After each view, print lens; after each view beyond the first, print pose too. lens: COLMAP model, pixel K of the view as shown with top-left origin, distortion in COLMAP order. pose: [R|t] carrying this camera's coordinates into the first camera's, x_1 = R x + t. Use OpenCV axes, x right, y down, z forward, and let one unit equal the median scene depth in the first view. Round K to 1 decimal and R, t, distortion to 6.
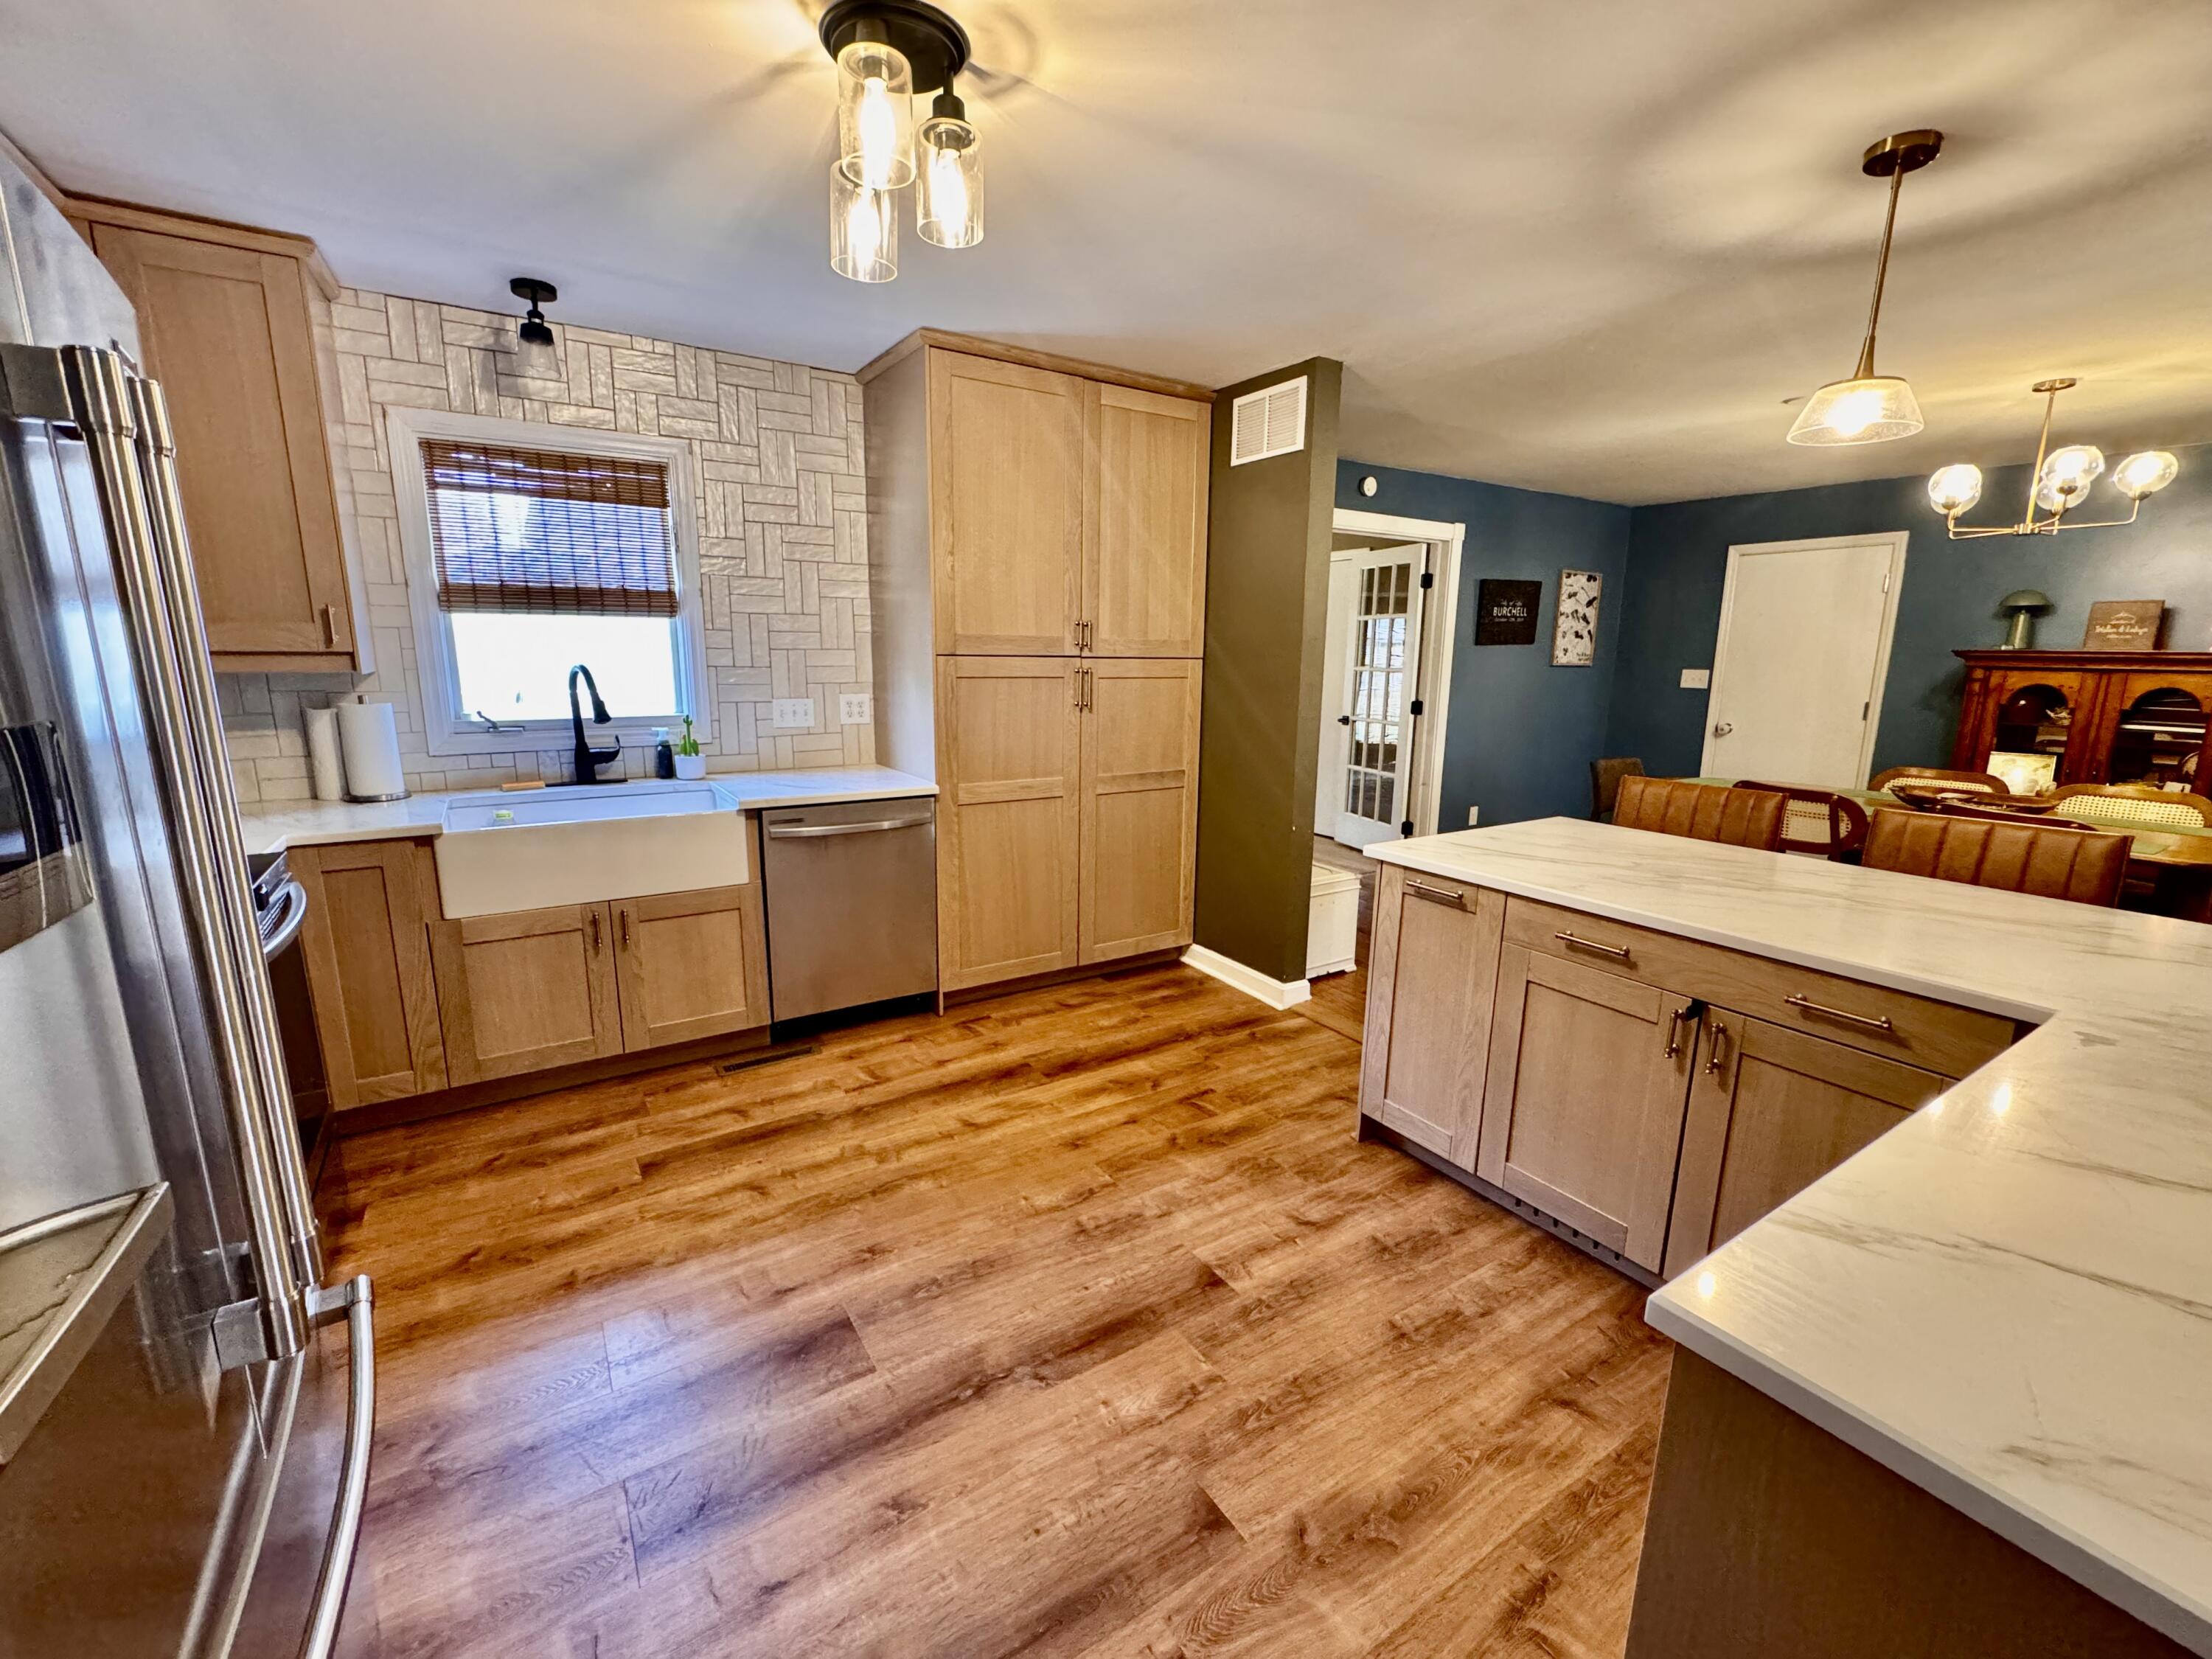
lens RADIAL K [[920.3, 0, 1107.2], [0, 920.3, 831.5], [0, 0, 1]] dist [-0.000043, 0.000255]
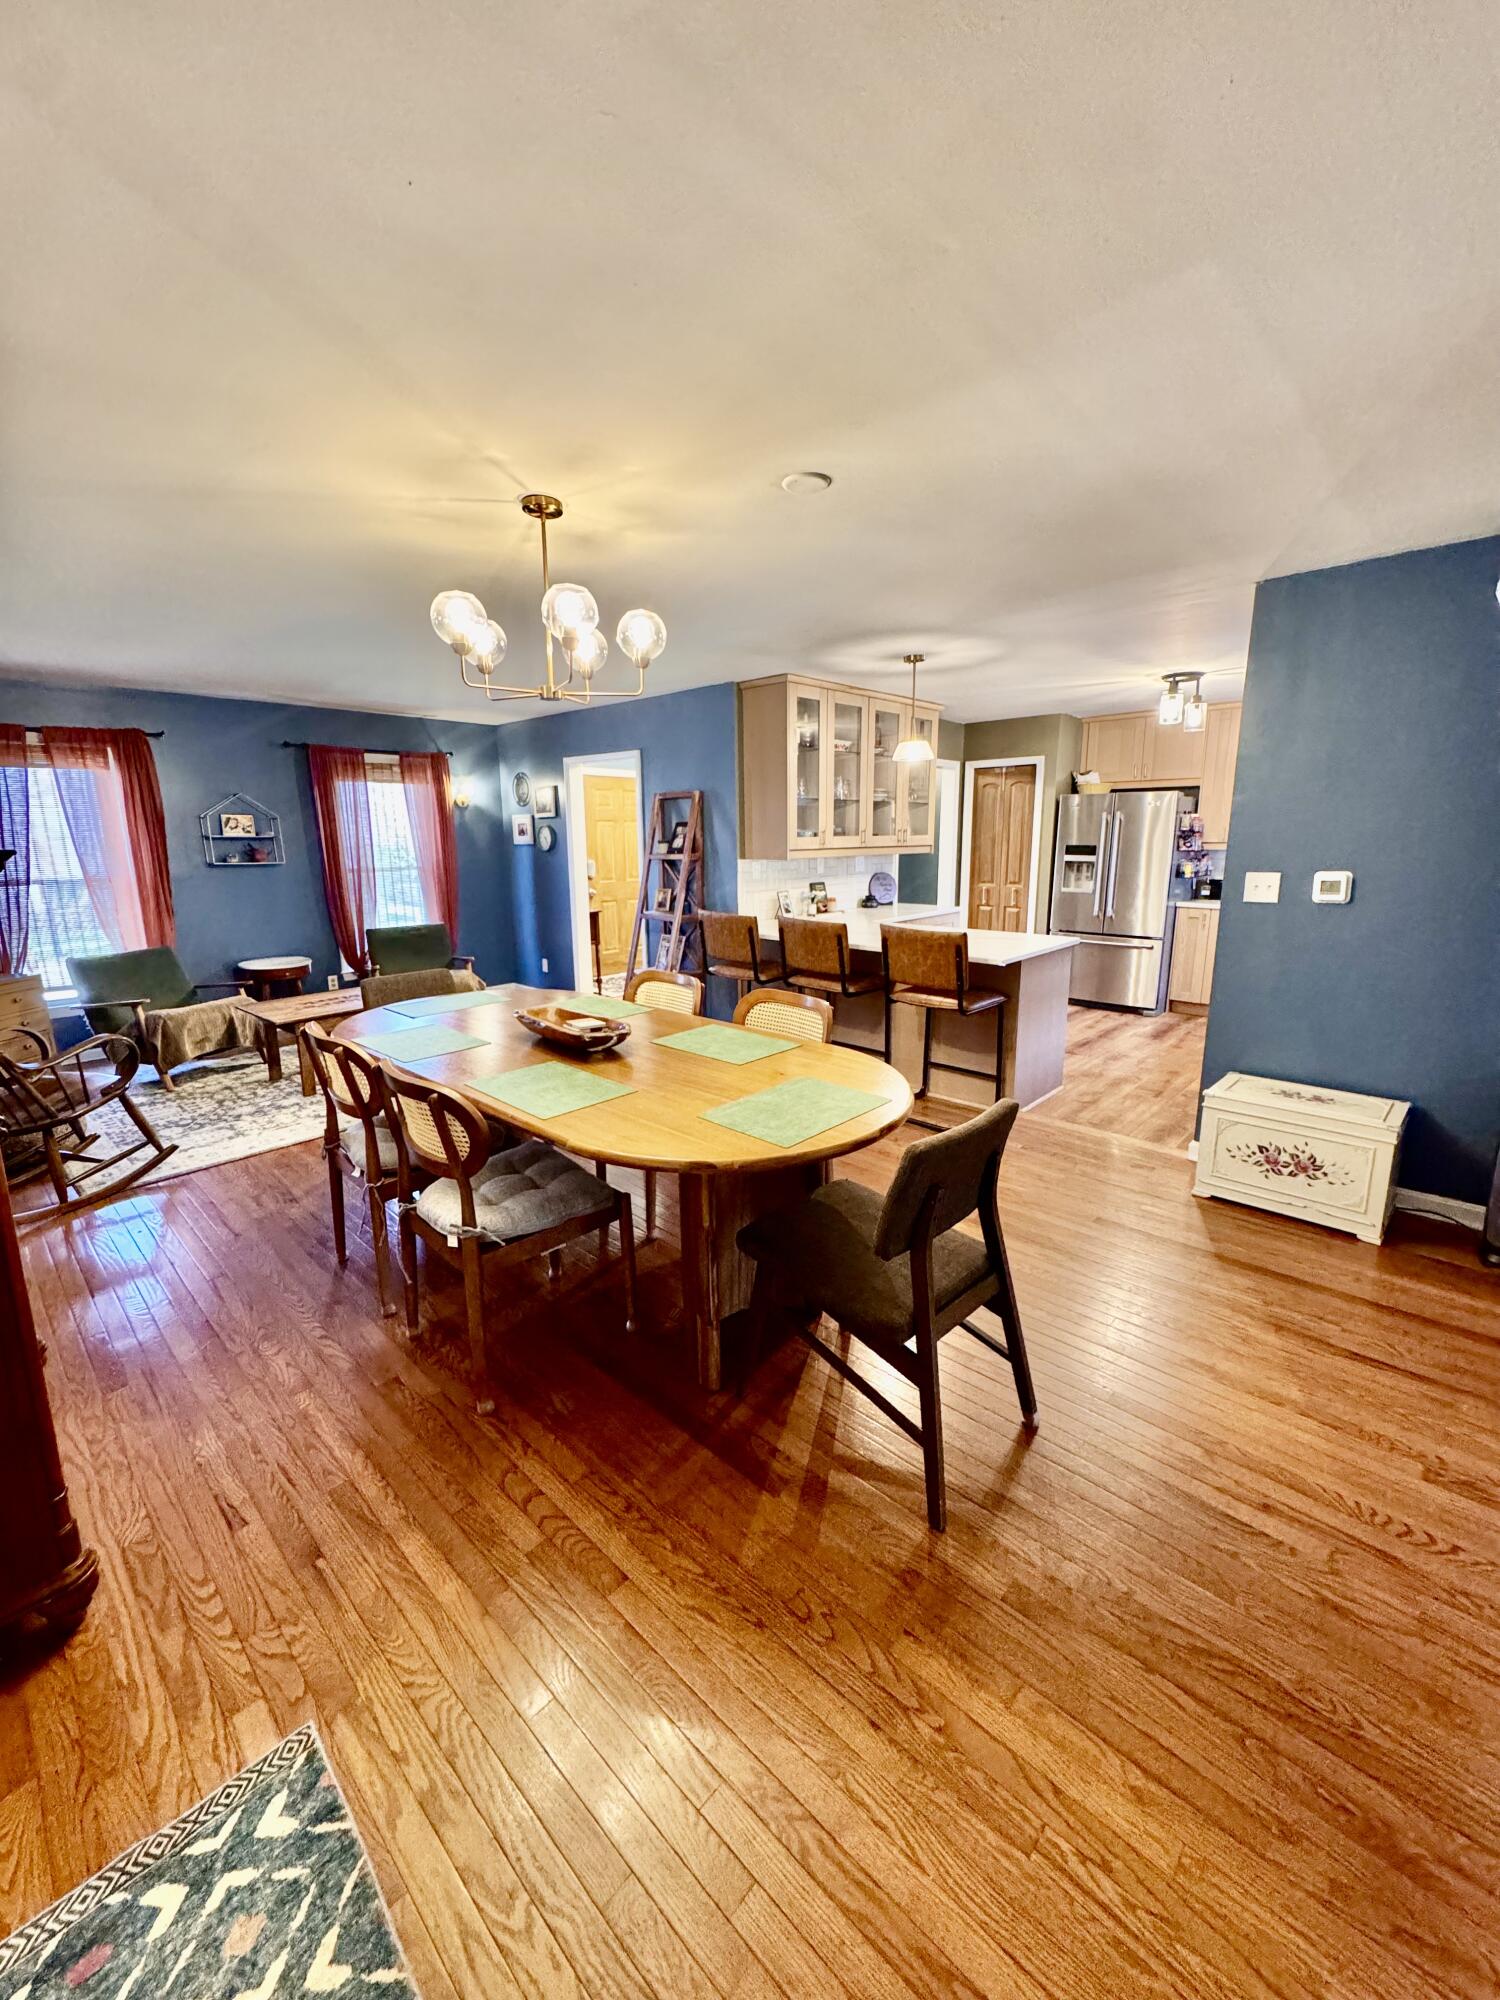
lens RADIAL K [[796.0, 0, 743.1], [0, 796.0, 994.0], [0, 0, 1]] dist [-0.000657, -0.000096]
pose [[-0.972905, 0.039712, -0.227771, 1.329386], [-0.051071, 0.923893, 0.379226, -0.469771], [0.225496, 0.380583, -0.896832, 2.319403]]
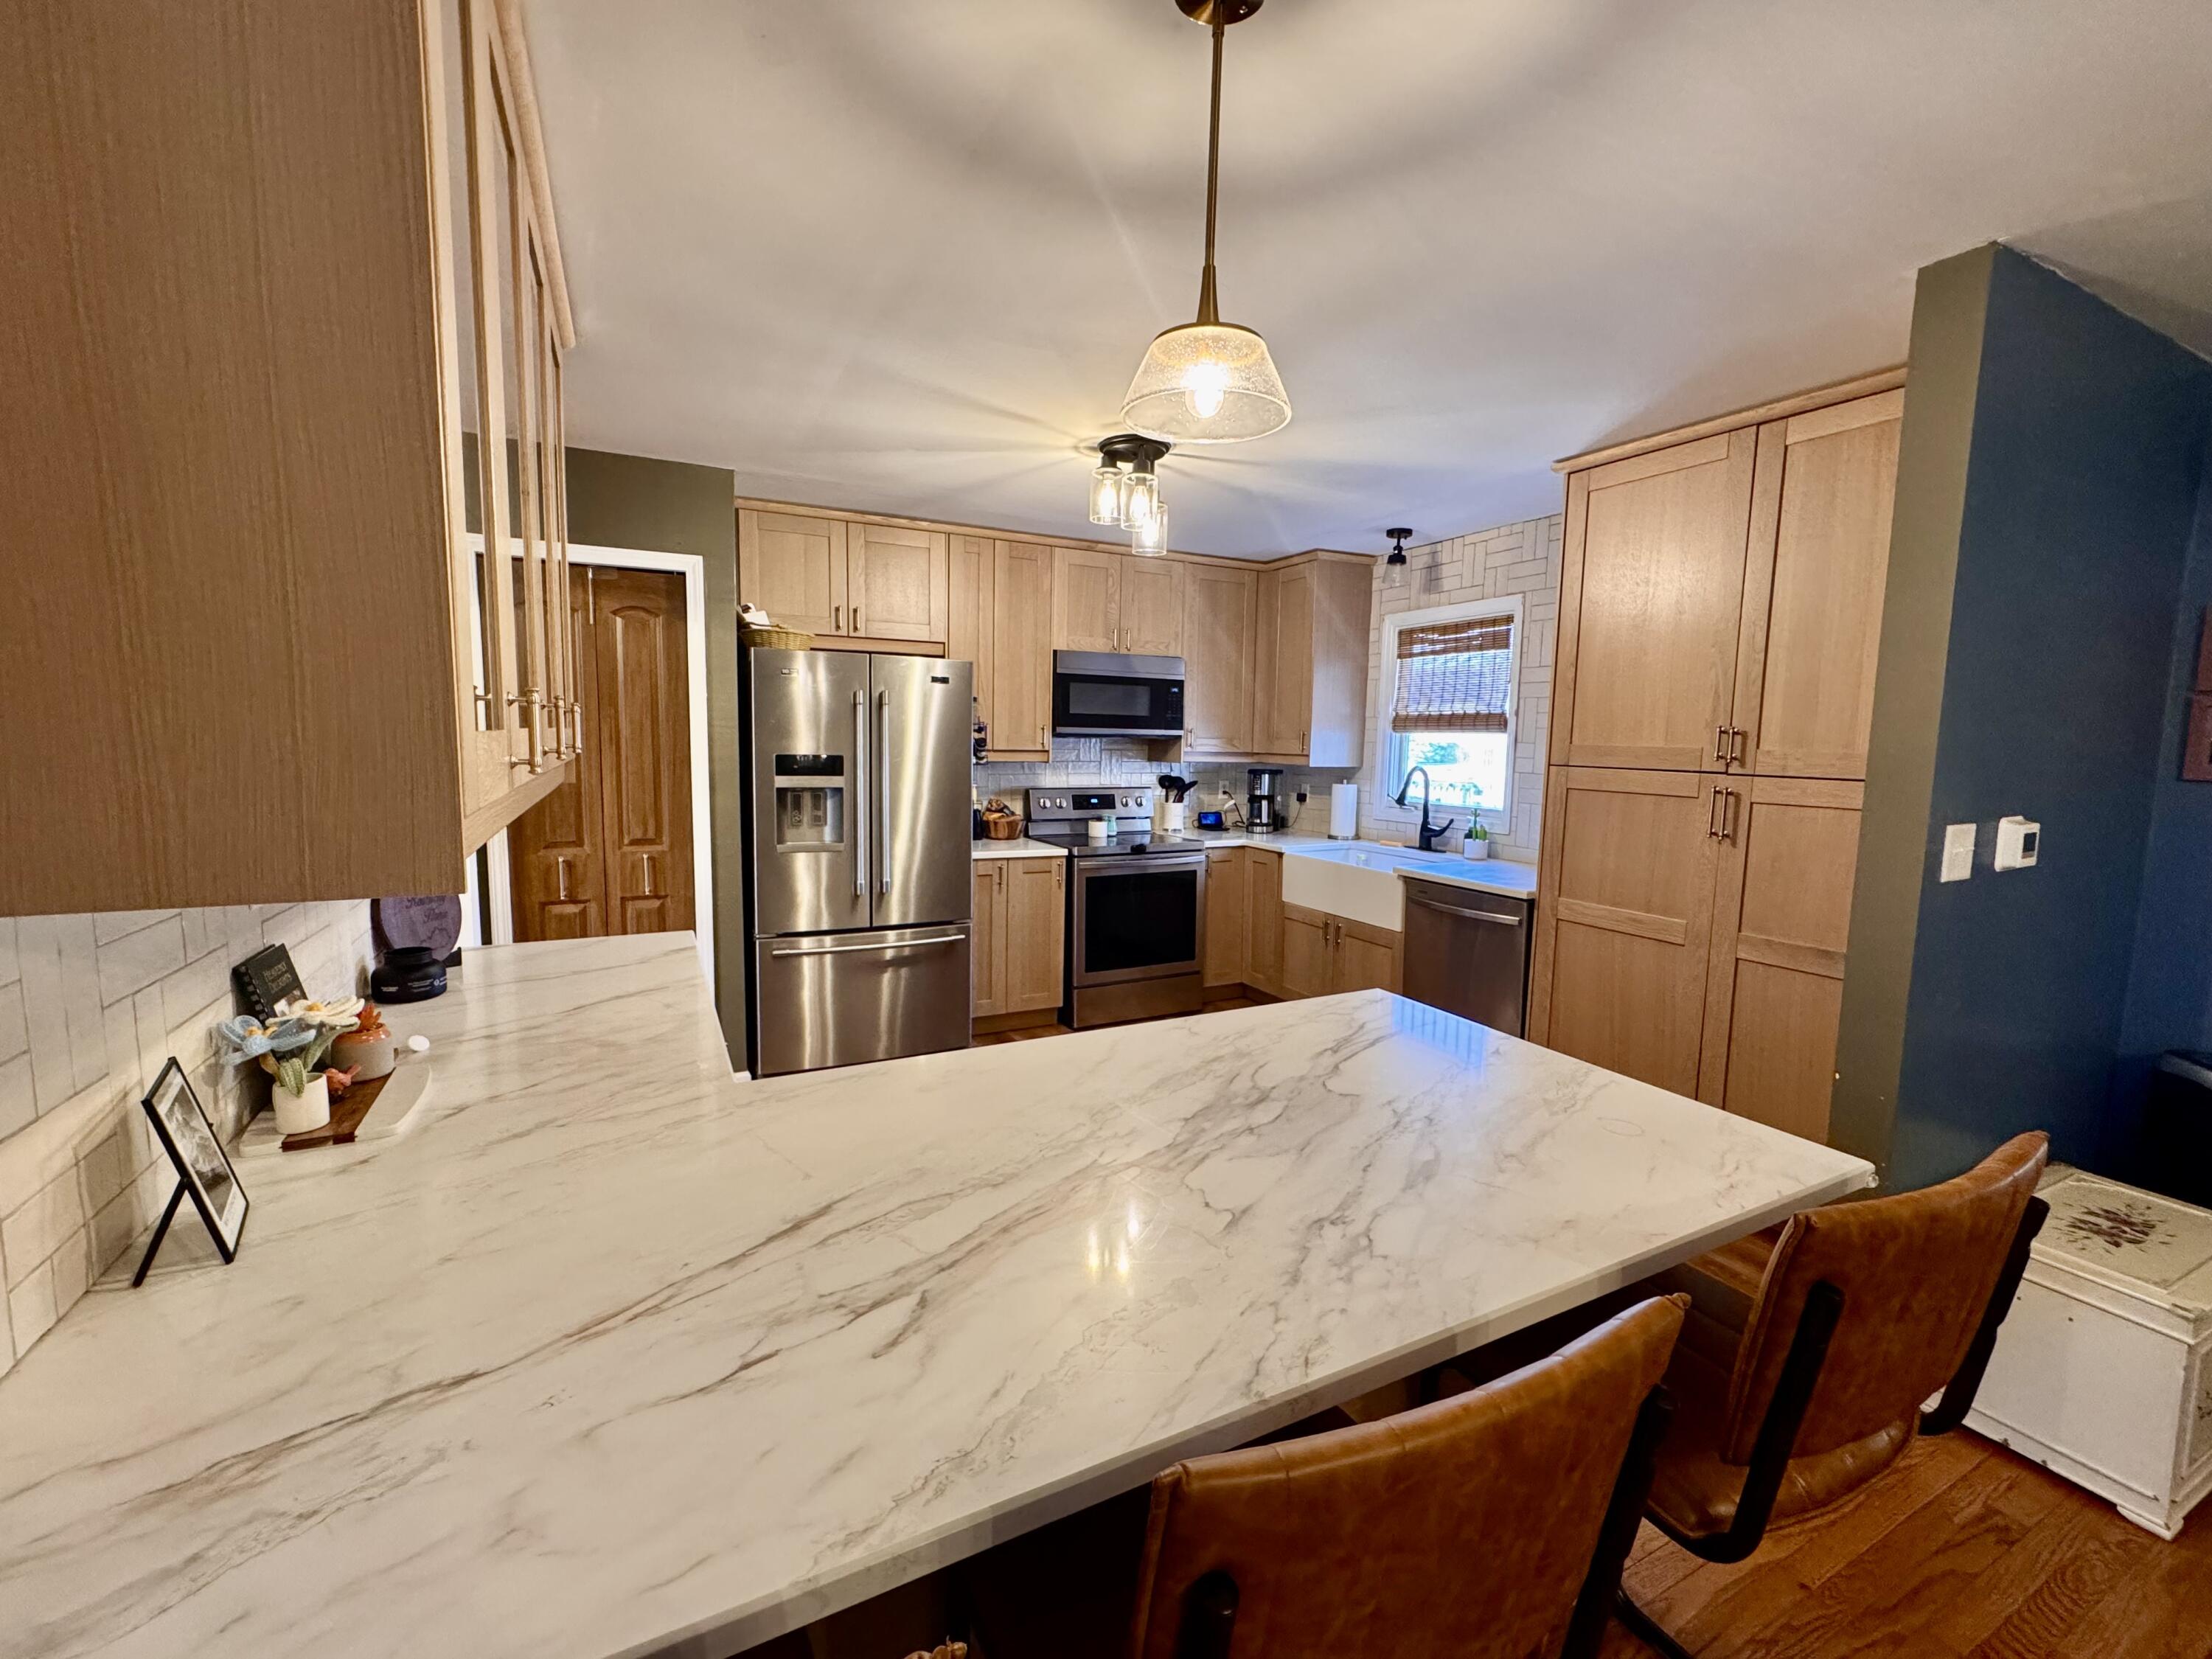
lens RADIAL K [[920.3, 0, 1107.2], [0, 920.3, 831.5], [0, 0, 1]] dist [-0.000043, 0.000255]
pose [[-0.101926, 0.088333, -0.990862, 1.057735], [-0.215161, 0.970516, 0.108651, -0.153000], [0.971245, 0.224269, -0.079915, 0.757036]]
